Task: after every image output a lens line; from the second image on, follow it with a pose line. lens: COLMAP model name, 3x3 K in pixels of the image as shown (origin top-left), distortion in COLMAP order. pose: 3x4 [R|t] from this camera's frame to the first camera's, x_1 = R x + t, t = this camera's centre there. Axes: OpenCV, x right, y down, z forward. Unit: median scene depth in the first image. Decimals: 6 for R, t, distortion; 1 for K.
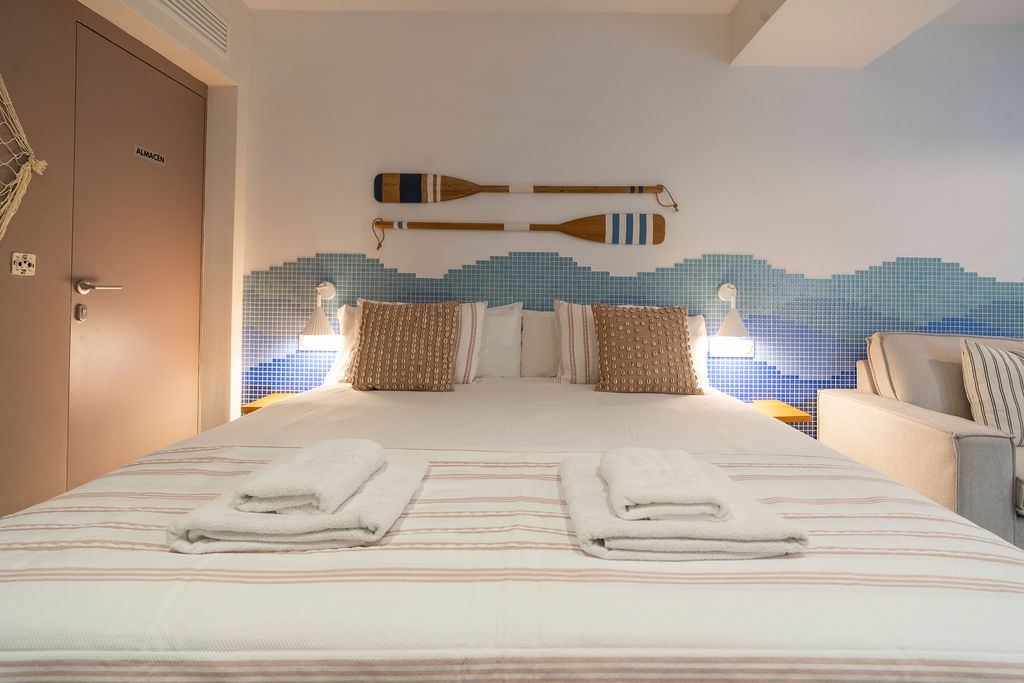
lens RADIAL K [[498.3, 0, 539.2], [0, 498.3, 288.8], [0, 0, 1]] dist [-0.017657, 0.007922]
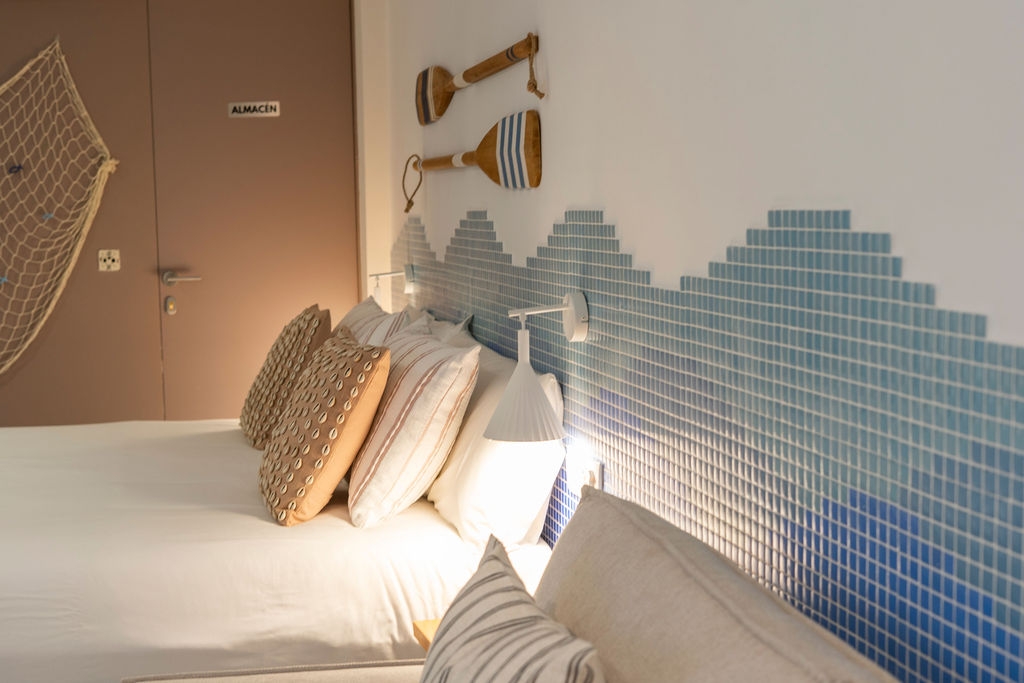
lens RADIAL K [[1573.0, 0, 306.2], [0, 1573.0, 344.1], [0, 0, 1]] dist [0.009944, 0.006248]
pose [[0.084832, 0.071048, -0.993859, 1.474105], [0.042044, 0.996311, 0.074812, -0.065796], [0.995508, -0.048132, 0.081532, 0.711848]]
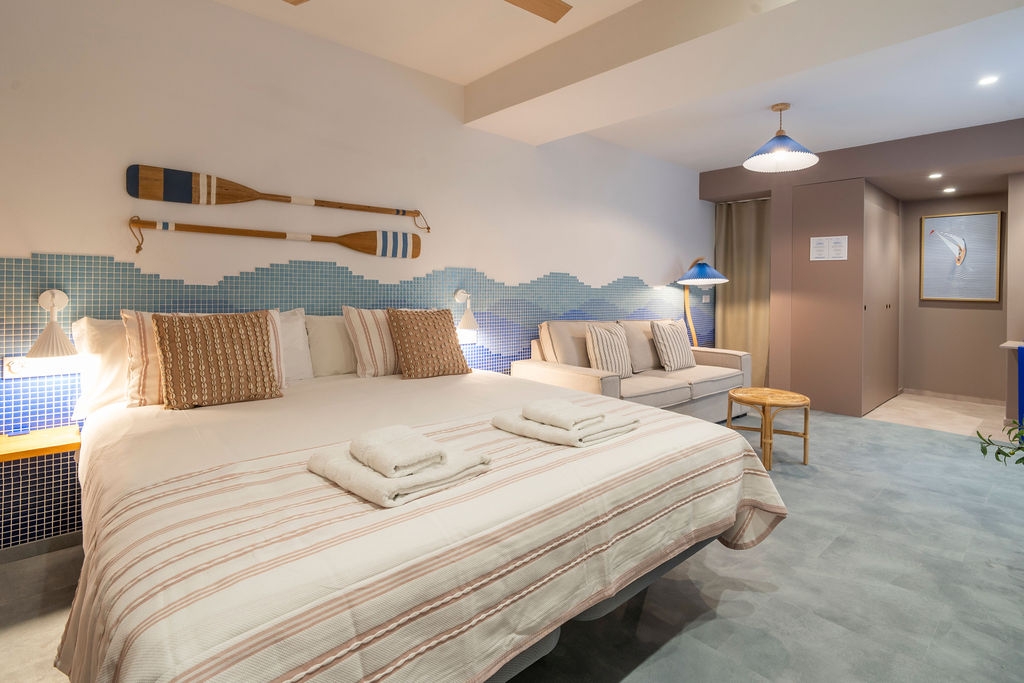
lens RADIAL K [[498.2, 0, 515.9], [0, 498.2, 286.2], [0, 0, 1]] dist [-0.014176, 0.006647]
pose [[0.742524, 0.000149, 0.669820, -0.405735], [-0.013204, 0.999809, 0.014415, -0.040512], [-0.669690, -0.019548, 0.742384, -0.090125]]
